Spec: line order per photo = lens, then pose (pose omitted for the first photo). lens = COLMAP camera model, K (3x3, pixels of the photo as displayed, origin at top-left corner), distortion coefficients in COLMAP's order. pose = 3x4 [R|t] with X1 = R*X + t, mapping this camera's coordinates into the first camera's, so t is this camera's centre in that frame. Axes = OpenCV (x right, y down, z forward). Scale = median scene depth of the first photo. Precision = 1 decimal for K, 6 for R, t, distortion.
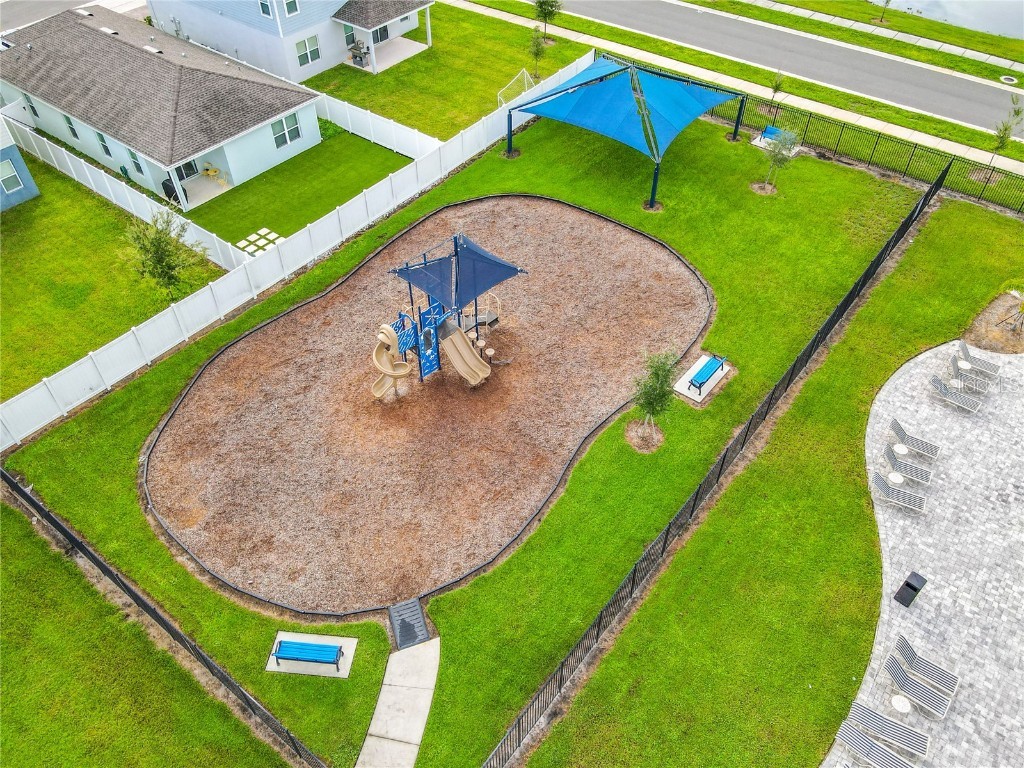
lens RADIAL K [[774.4, 0, 506.7], [0, 774.4, 385.5], [0, 0, 1]] dist [0.012641, 0.006015]
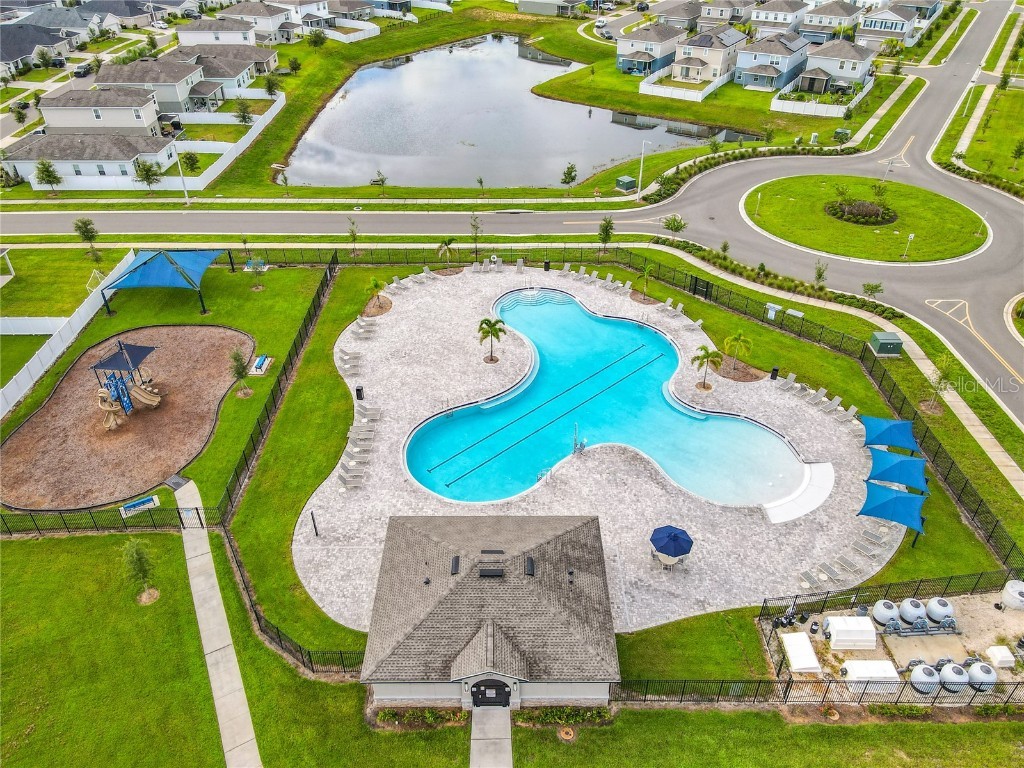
lens RADIAL K [[751.3, 0, 512.0], [0, 751.3, 384.0], [0, 0, 1]] dist [0.014221, 0.008336]
pose [[0.782988, -0.354345, 0.511242, -0.230954], [0.442259, 0.895077, -0.056955, 0.366346], [-0.437419, 0.270697, 0.857547, -0.873527]]
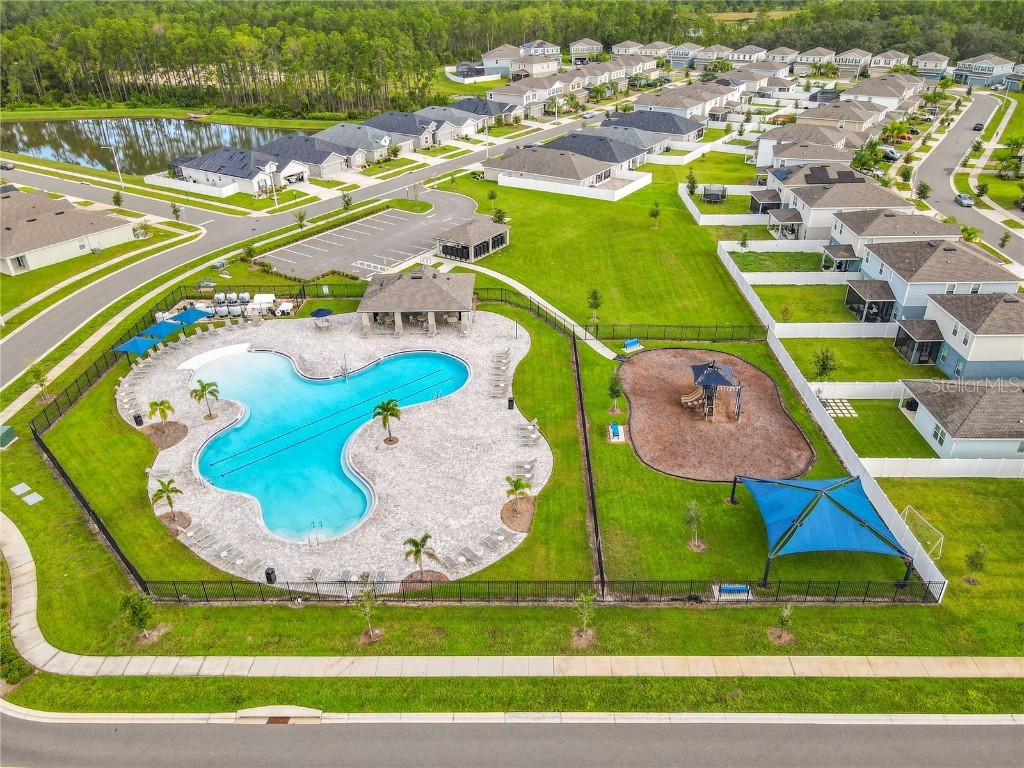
lens RADIAL K [[774.4, 0, 506.7], [0, 774.4, 385.5], [0, 0, 1]] dist [0.012641, 0.006015]
pose [[-0.797517, 0.310533, -0.517239, 1.259544], [-0.412416, 0.345121, 0.843092, -1.413140], [0.440318, 0.885698, -0.147171, 0.825994]]
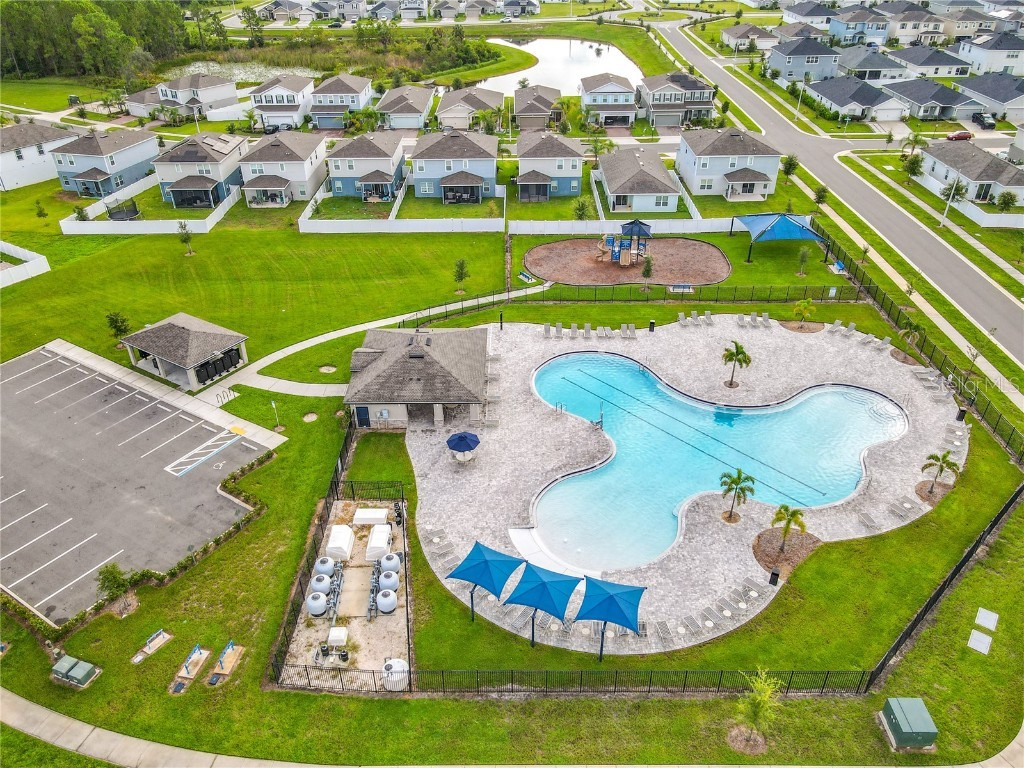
lens RADIAL K [[774.4, 0, 506.7], [0, 774.4, 385.5], [0, 0, 1]] dist [0.012641, 0.006015]
pose [[0.614500, 0.416858, -0.669790, 1.477426], [-0.555629, 0.831395, 0.007674, 0.475838], [0.560059, 0.367439, 0.742511, -1.037910]]
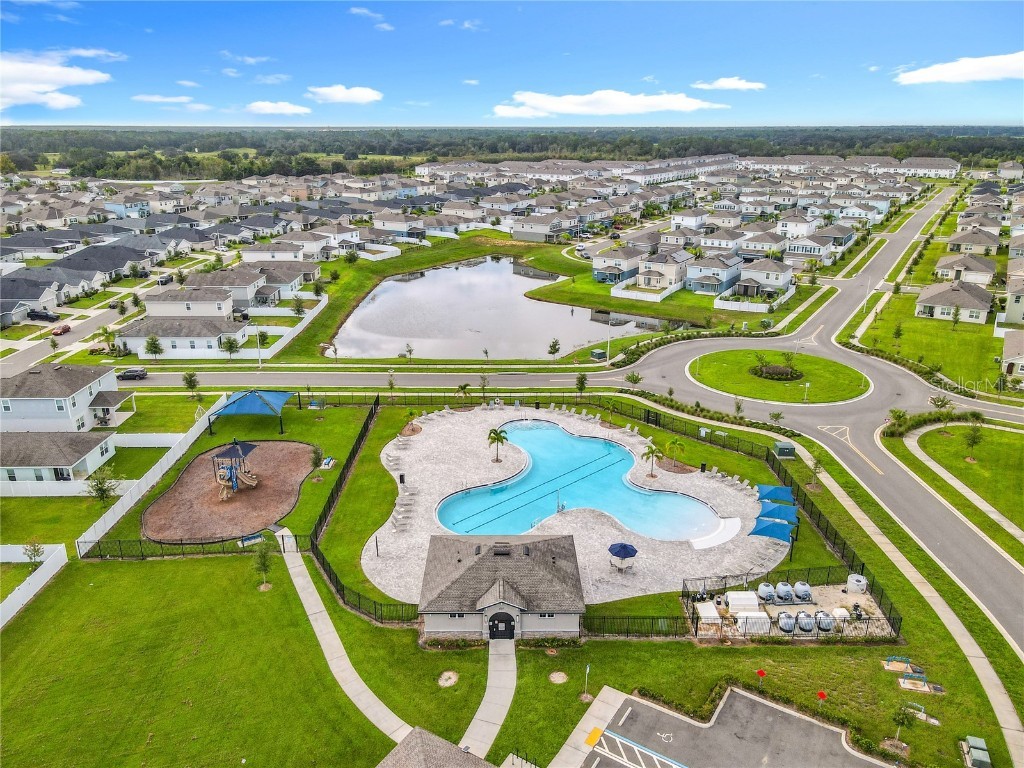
lens RADIAL K [[751.3, 0, 512.0], [0, 751.3, 384.0], [0, 0, 1]] dist [0.014221, 0.008336]
pose [[0.778380, -0.199792, 0.595154, -0.664800], [0.442832, 0.846712, -0.294923, 0.696521], [-0.445000, 0.493115, 0.747537, -1.269403]]
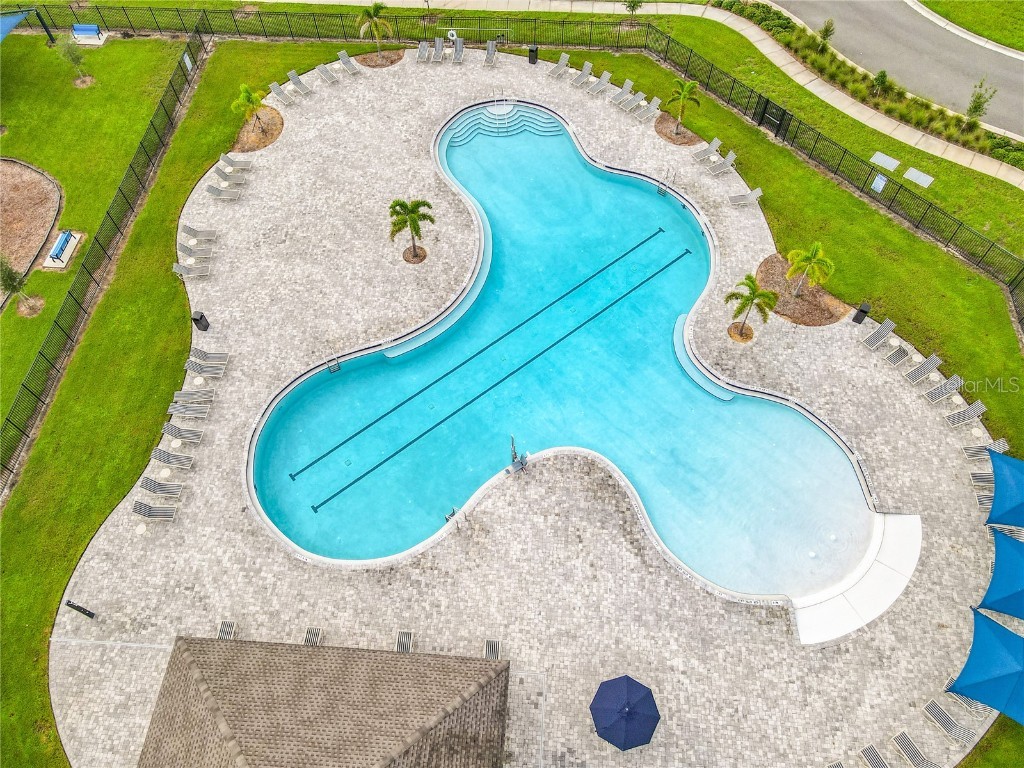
lens RADIAL K [[757.2, 0, 513.9], [0, 757.2, 388.8], [0, 0, 1]] dist [0.019333, 0.001256]
pose [[0.827765, -0.484012, 0.283792, 0.323626], [0.407244, 0.866222, 0.289504, 0.111252], [-0.385950, -0.124068, 0.914139, -0.501509]]
